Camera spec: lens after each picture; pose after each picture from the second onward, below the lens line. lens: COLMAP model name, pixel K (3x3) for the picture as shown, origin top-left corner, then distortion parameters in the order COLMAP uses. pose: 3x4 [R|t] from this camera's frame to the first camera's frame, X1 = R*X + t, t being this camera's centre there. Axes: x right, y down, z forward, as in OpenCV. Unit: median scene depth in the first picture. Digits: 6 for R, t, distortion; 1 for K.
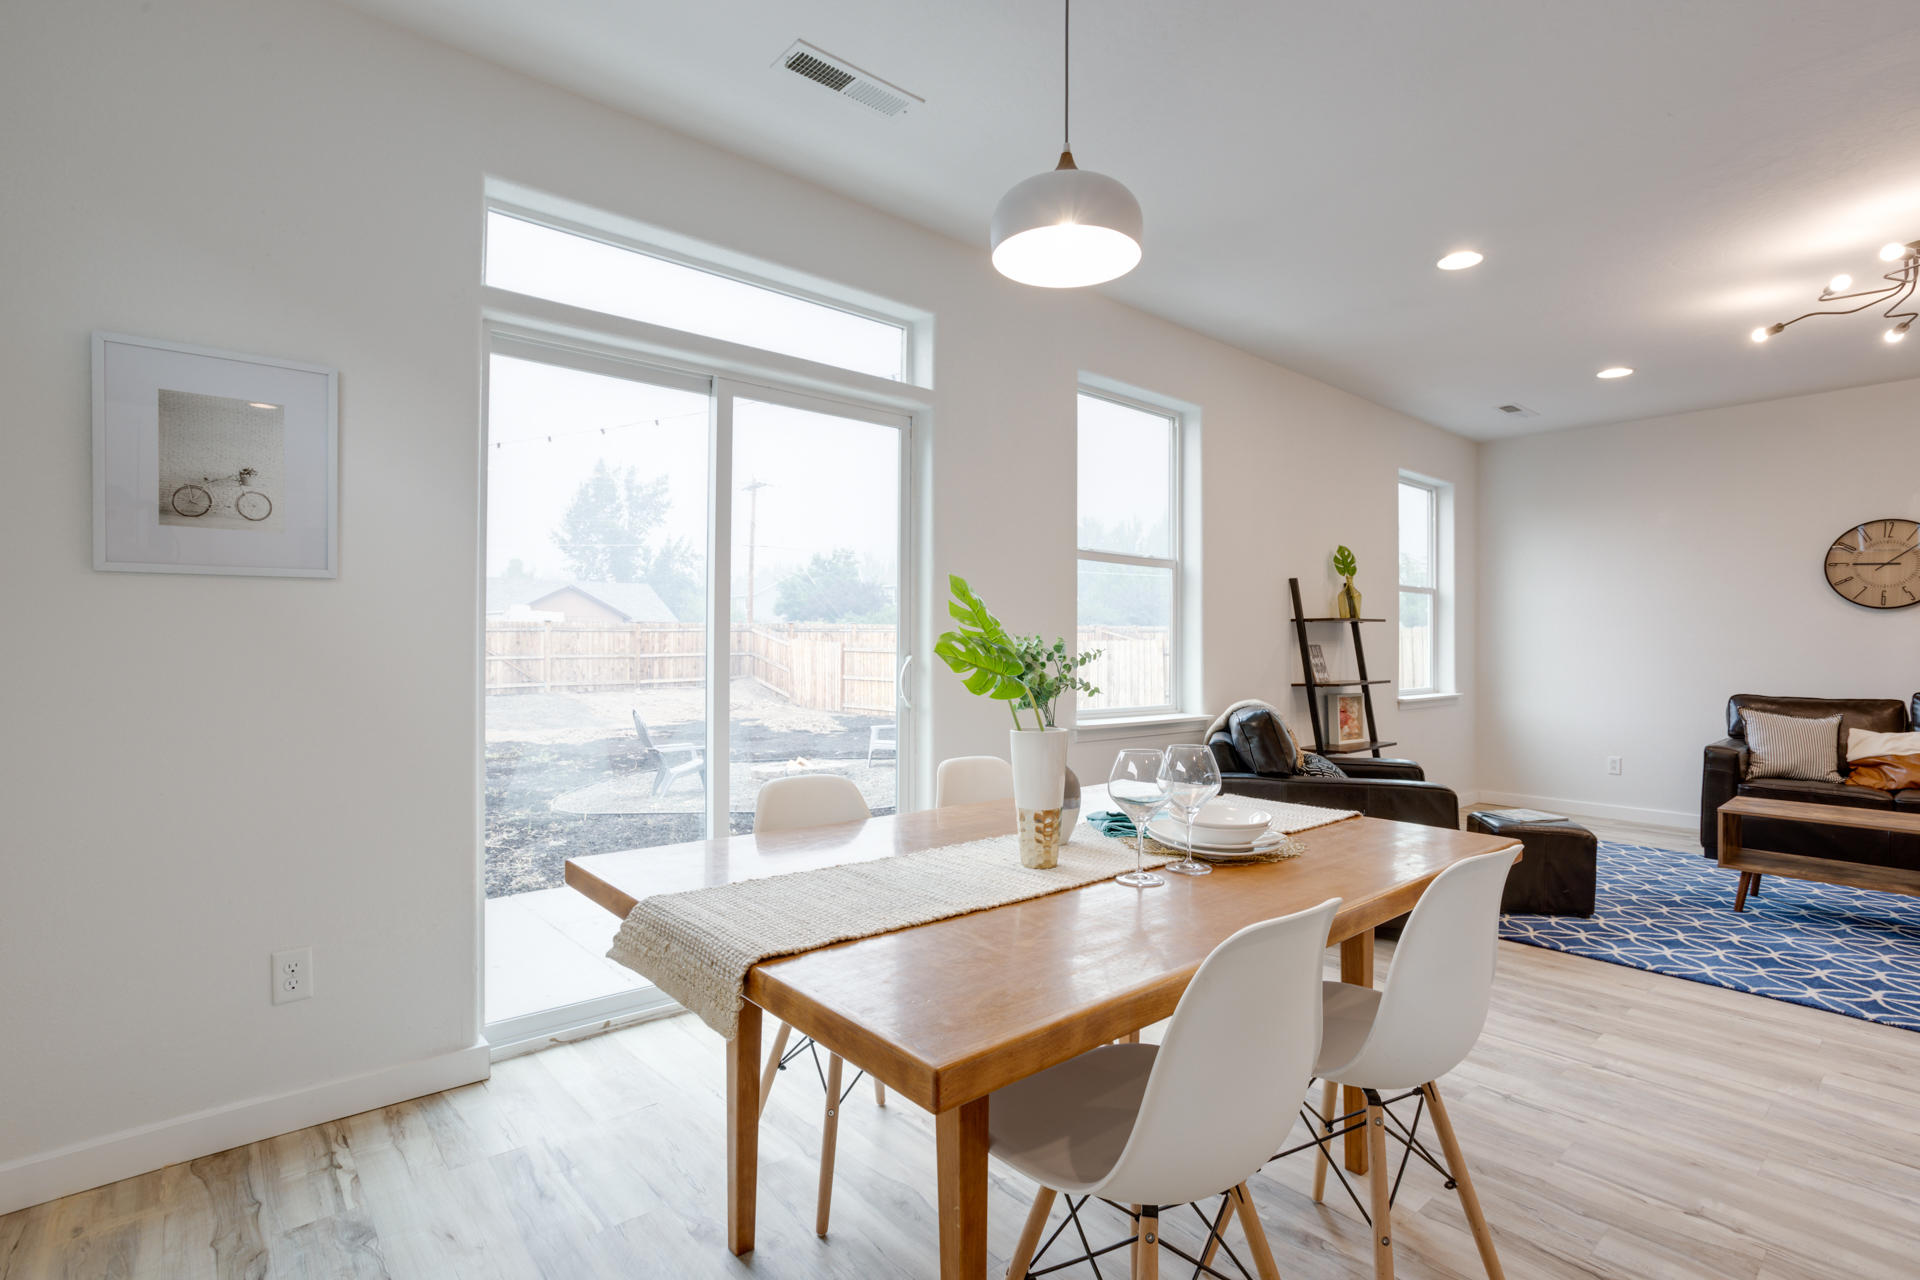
lens RADIAL K [[926.1, 0, 972.4], [0, 926.1, 642.2], [0, 0, 1]] dist [-0.052879, 0.029963]
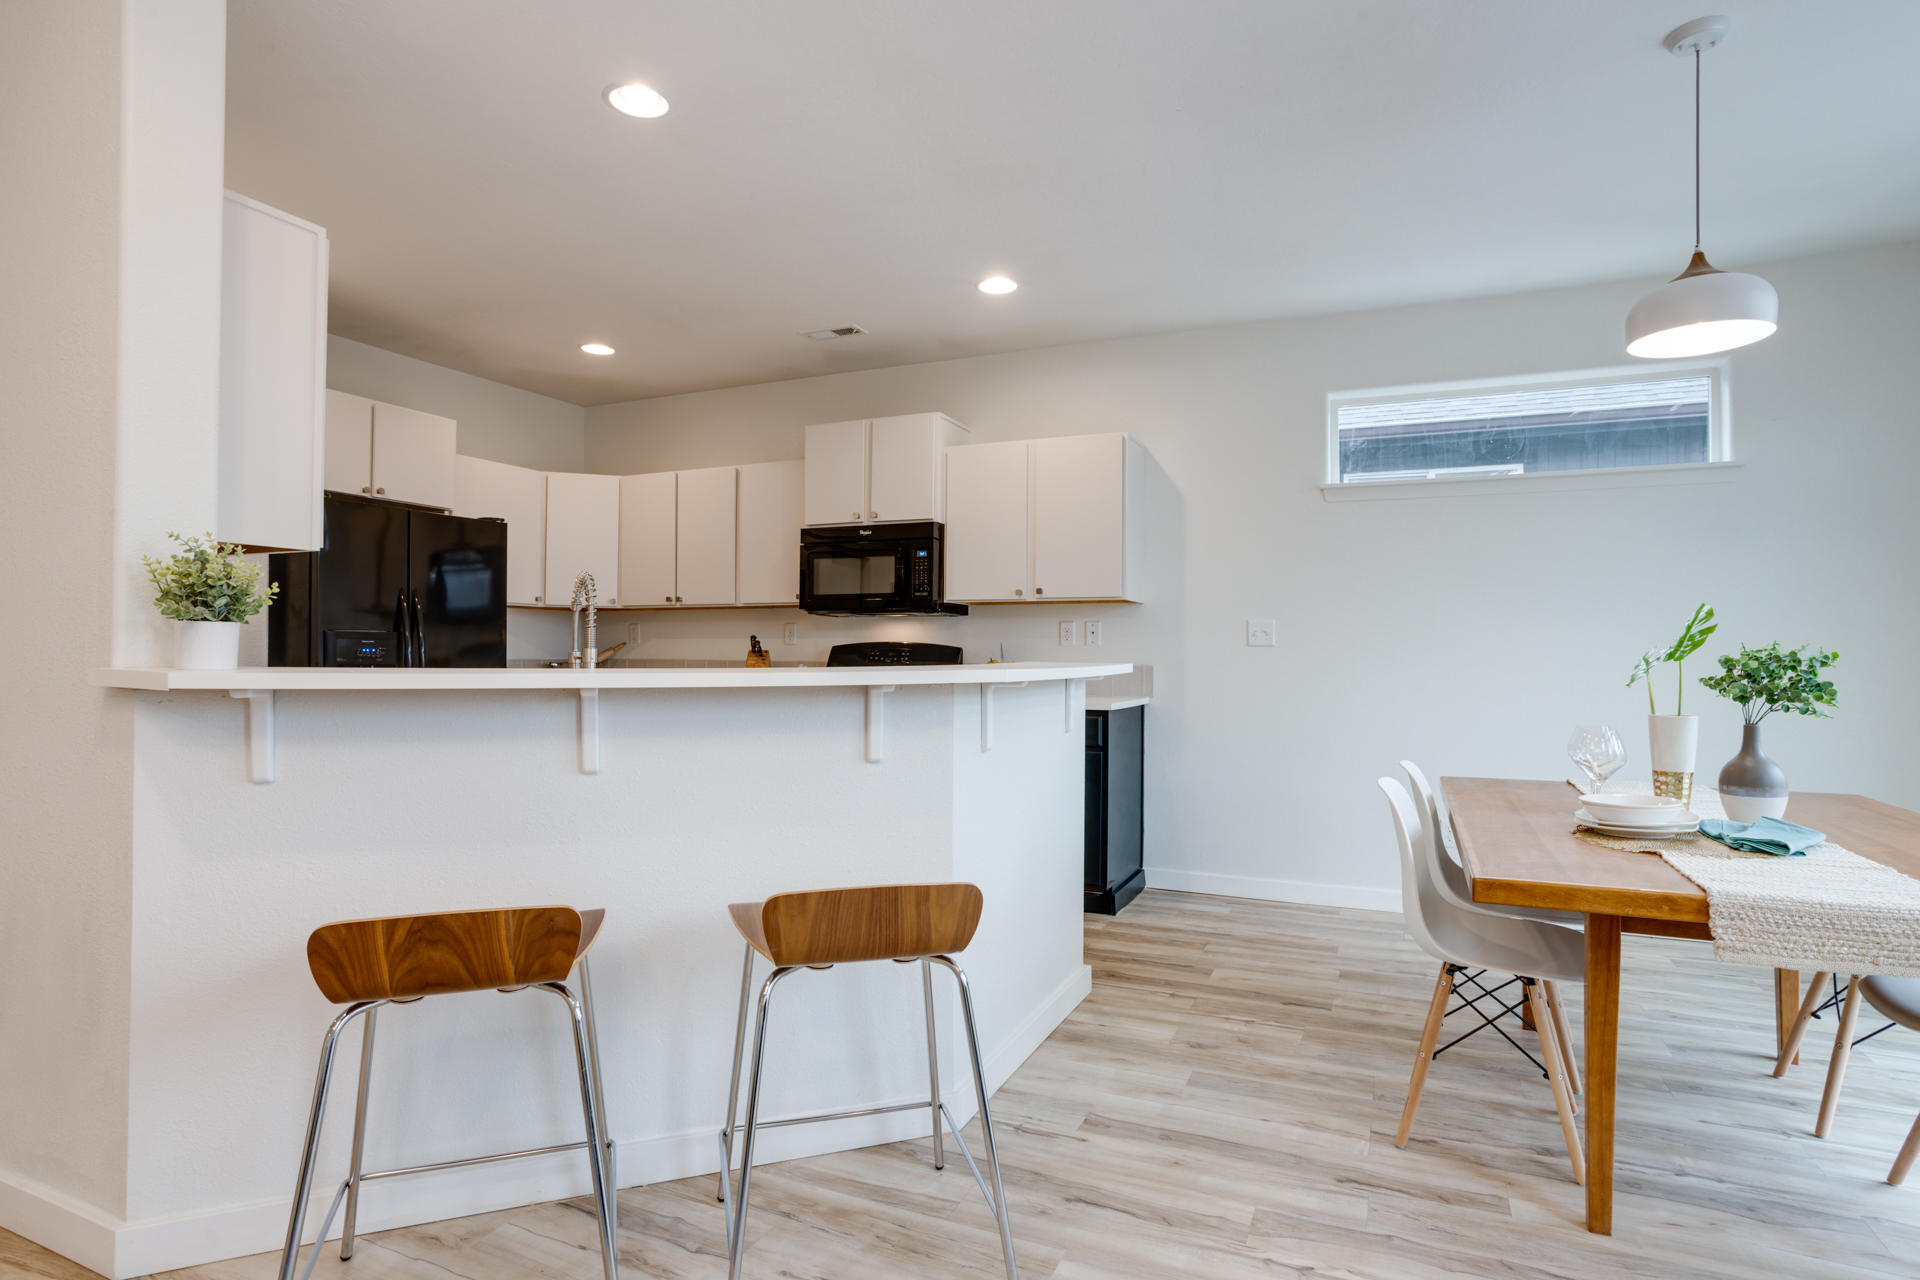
lens RADIAL K [[993.3, 0, 971.2], [0, 993.3, 640.7], [0, 0, 1]] dist [-0.051526, 0.030450]
pose [[-0.905525, -0.014311, -0.424052, 0.611484], [-0.007727, 0.999821, -0.017242, 0.006483], [0.424223, -0.012336, -0.905474, 0.702232]]
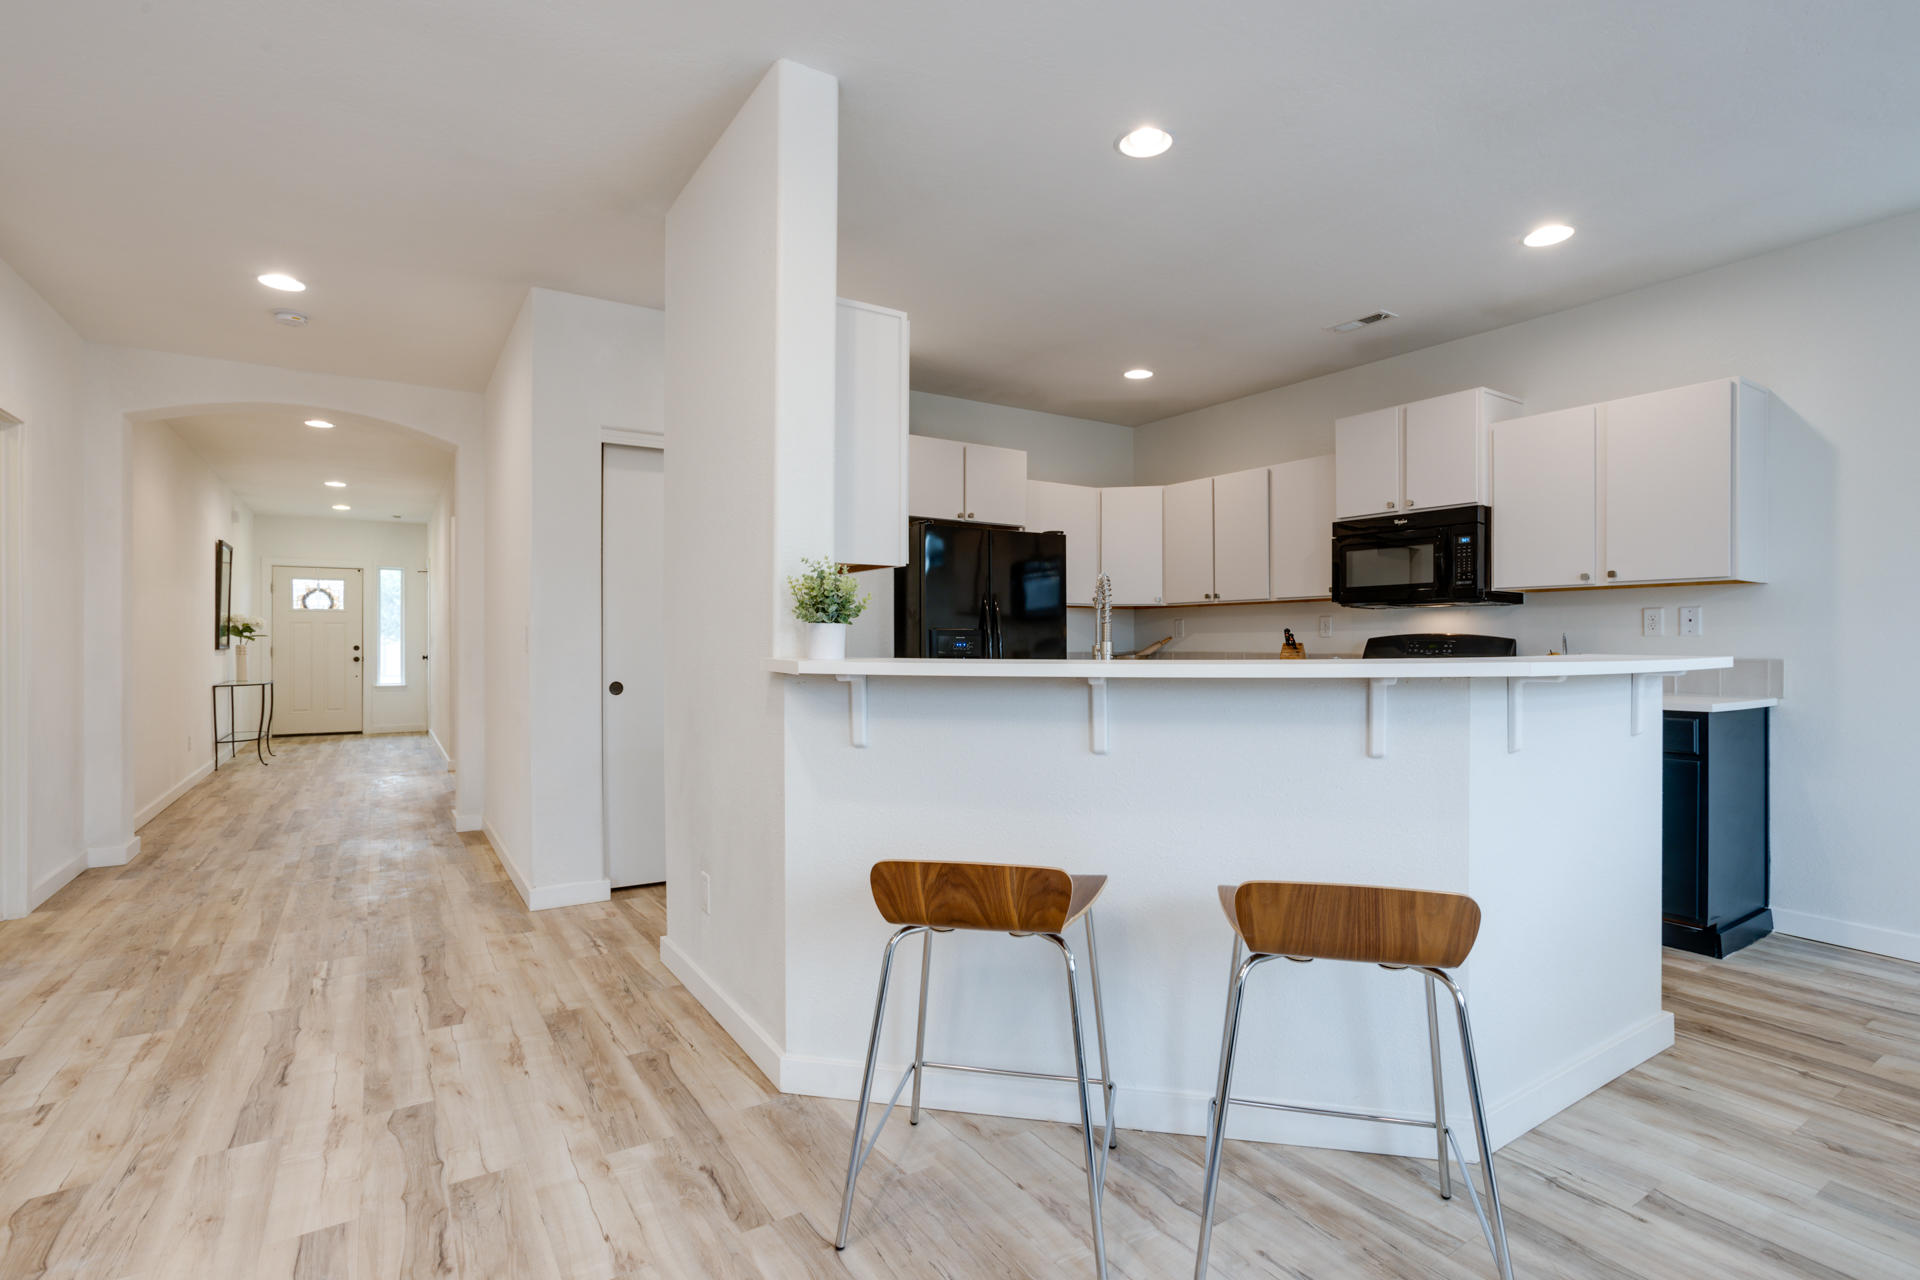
lens RADIAL K [[926.1, 0, 969.0], [0, 926.1, 640.0], [0, 0, 1]] dist [-0.052879, 0.029963]
pose [[-0.990643, -0.004938, 0.136389, 0.579279], [-0.006032, 0.999953, -0.007608, 0.006712], [-0.136345, -0.008360, -0.990626, 0.698704]]
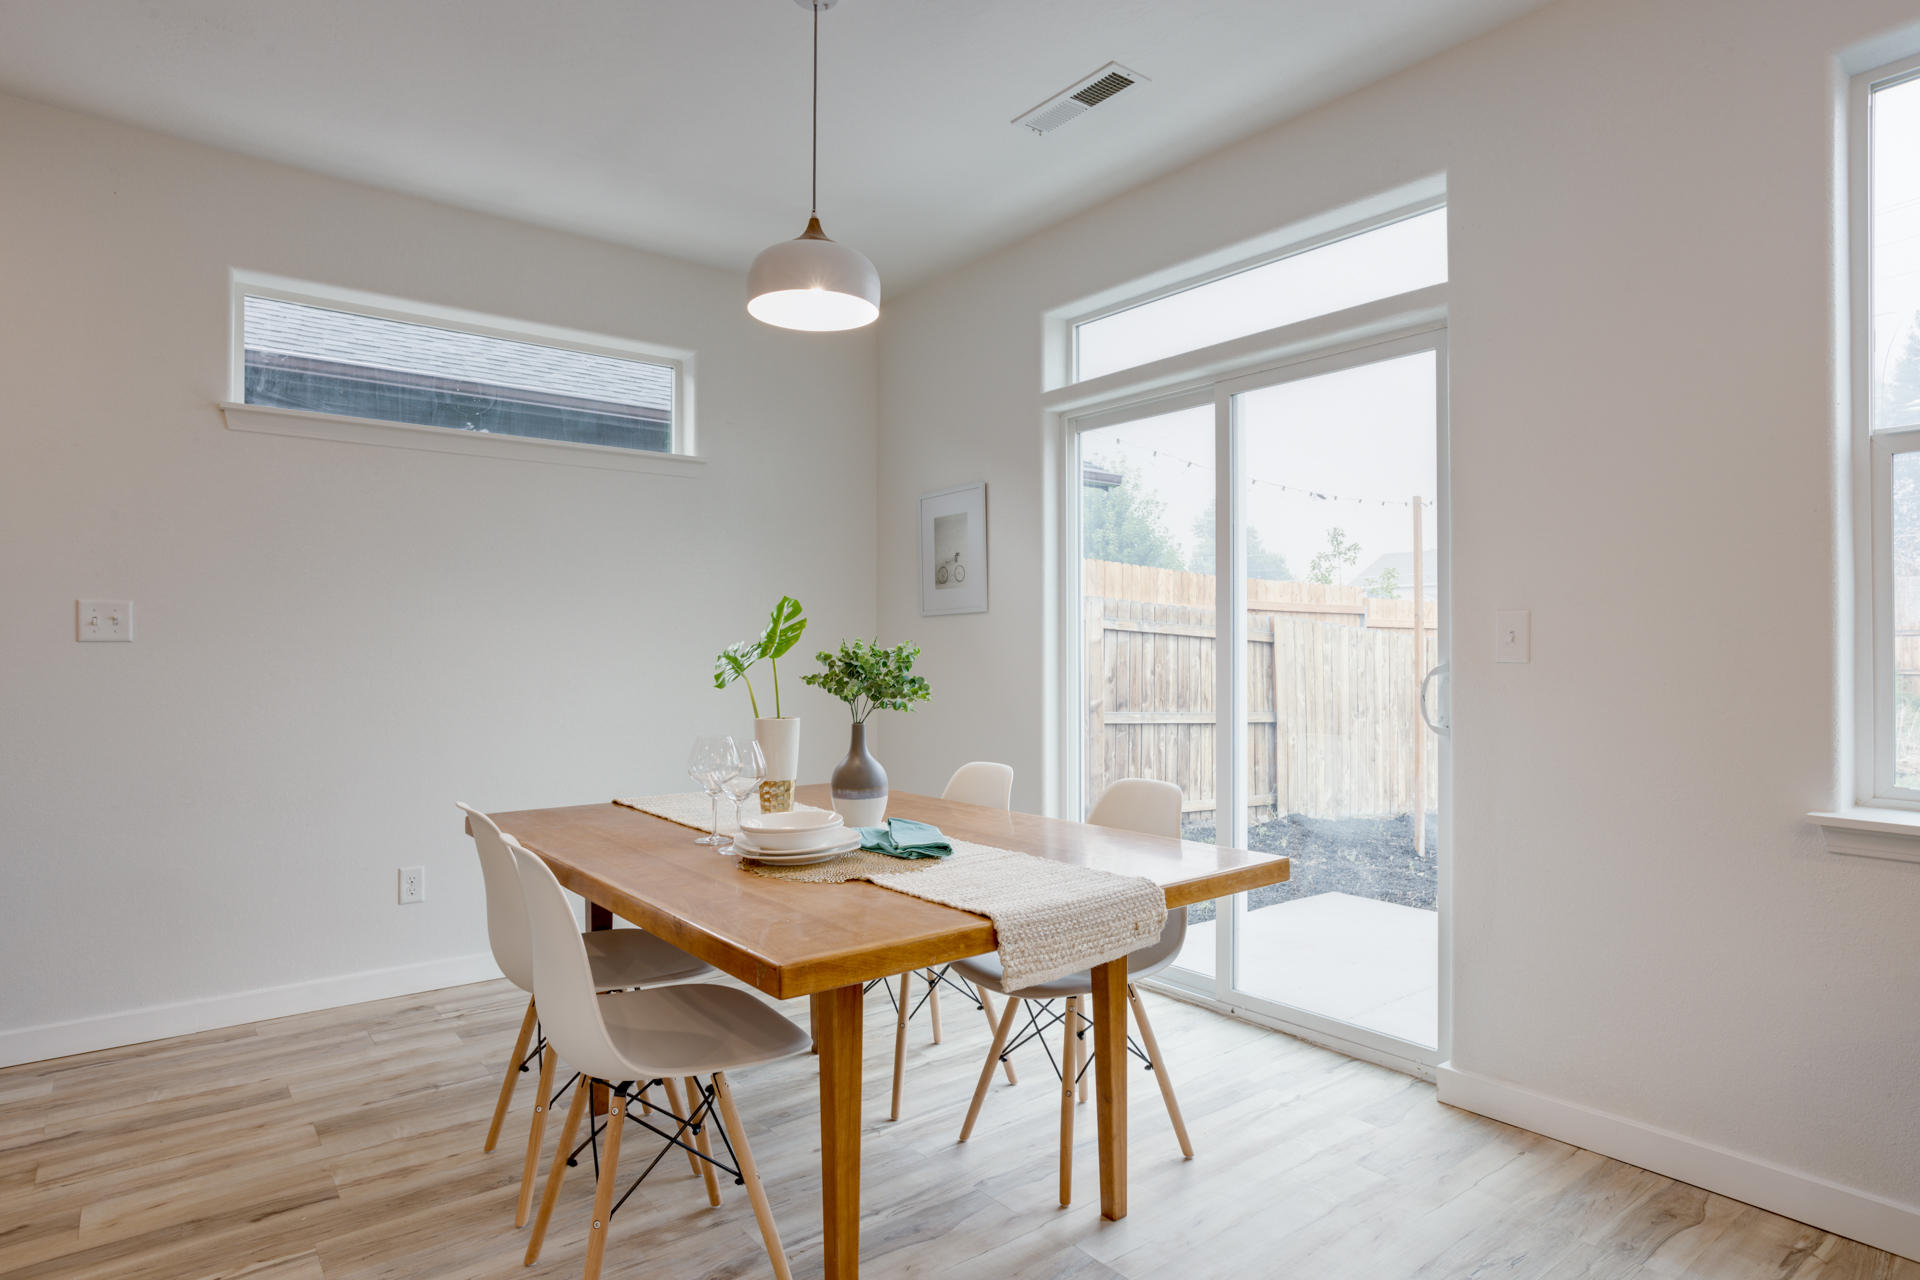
lens RADIAL K [[1064.0, 0, 975.9], [0, 1064.0, 644.0], [0, 0, 1]] dist [-0.045886, 0.028561]
pose [[-0.038783, -0.013525, -0.999156, 0.559767], [0.006144, 0.999886, -0.013774, 0.006070], [0.999229, -0.006673, -0.038696, 0.497396]]
